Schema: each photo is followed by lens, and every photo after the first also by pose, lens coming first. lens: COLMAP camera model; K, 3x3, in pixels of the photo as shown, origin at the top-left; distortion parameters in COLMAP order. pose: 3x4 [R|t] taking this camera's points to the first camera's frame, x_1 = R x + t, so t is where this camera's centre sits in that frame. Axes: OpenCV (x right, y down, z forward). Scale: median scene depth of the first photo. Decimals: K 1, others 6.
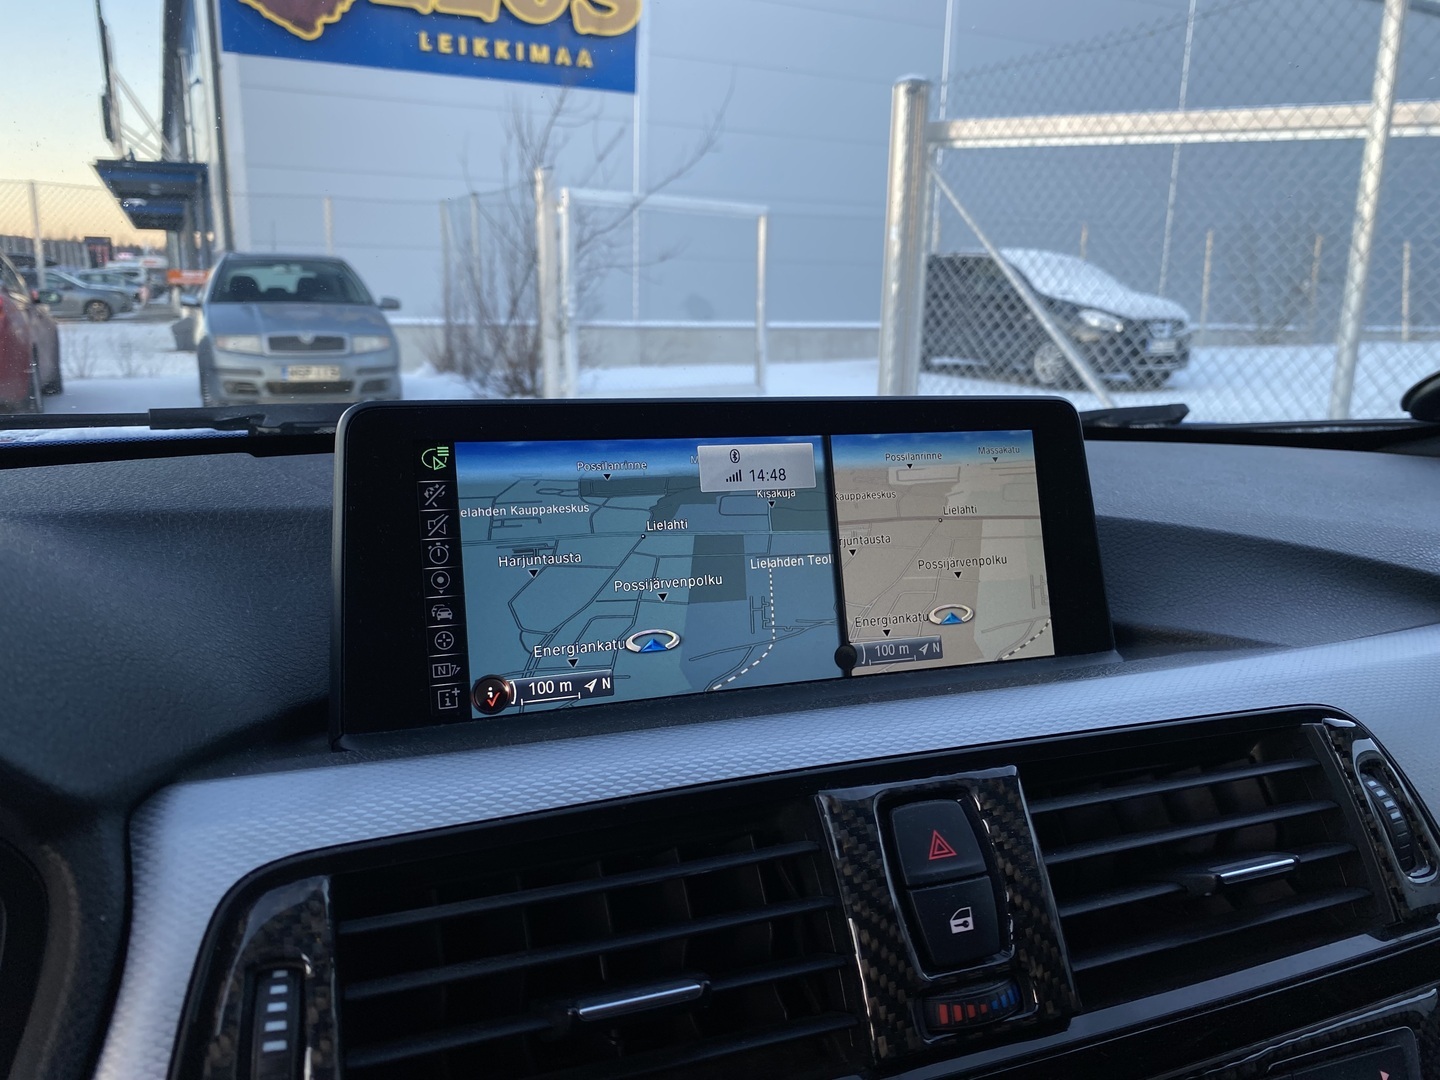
lens RADIAL K [[1106.6, 0, 718.3], [0, 1106.6, 546.3], [0, 0, 1]] dist [0.001714, 0.003455]
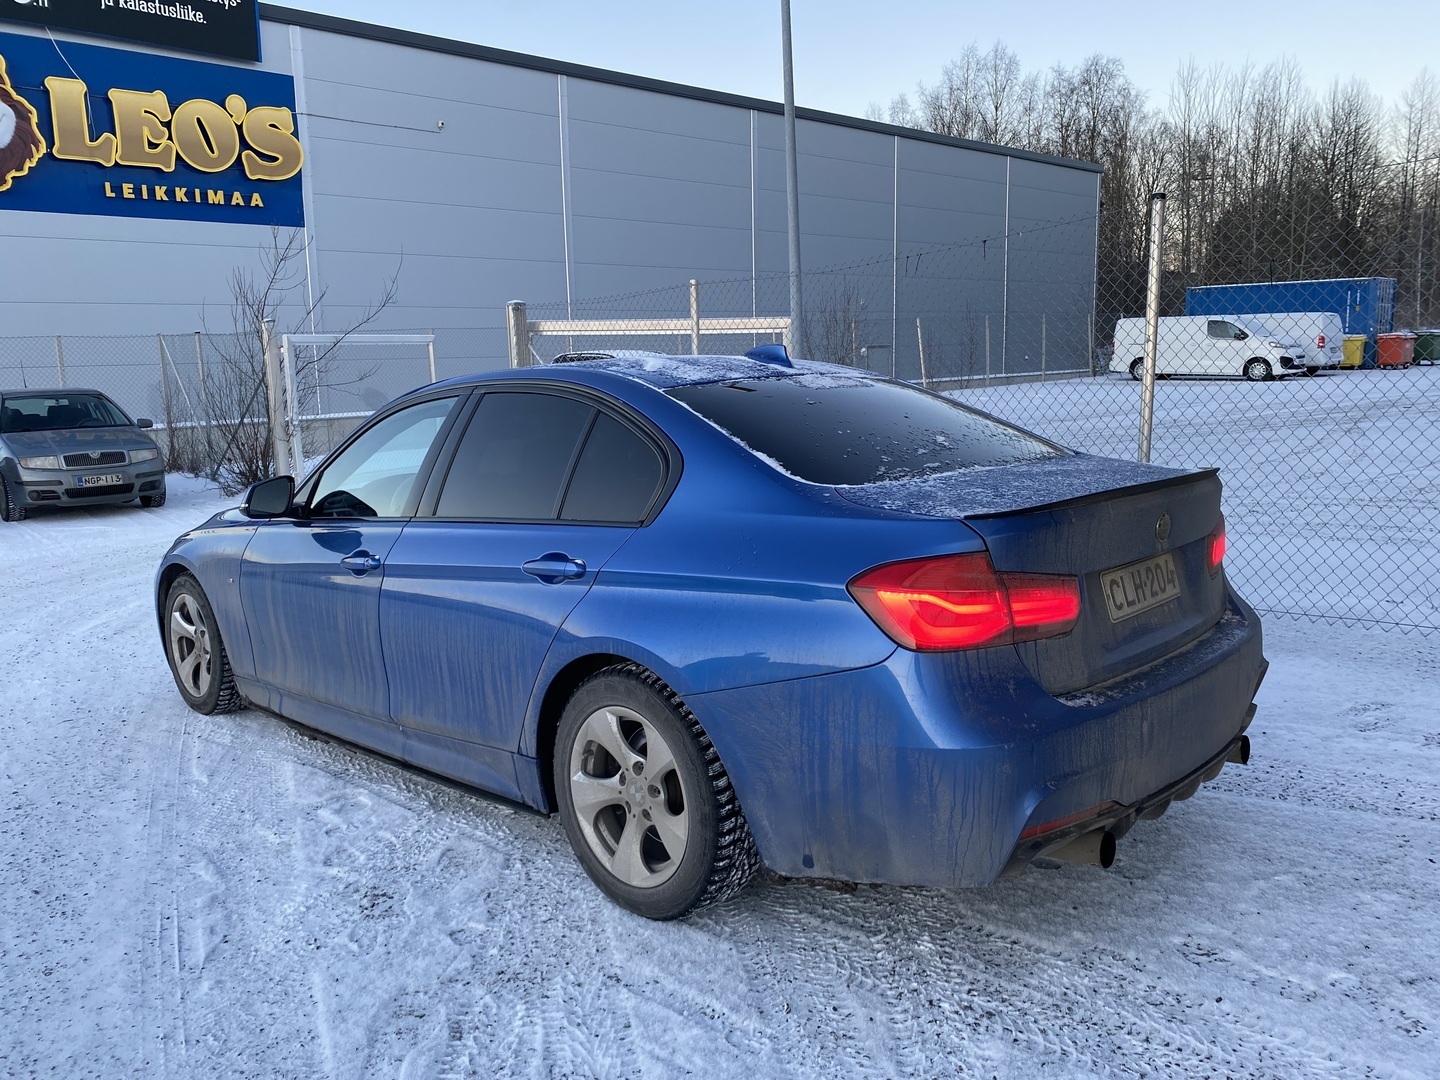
lens RADIAL K [[1106.6, 0, 728.0], [0, 1106.6, 537.5], [0, 0, 1]] dist [0.001714, 0.003455]
pose [[0.952181, -0.093952, 0.290729, -0.035617], [0.112636, 0.992468, -0.048176, 0.058941], [-0.284013, 0.078619, 0.955592, -0.462018]]
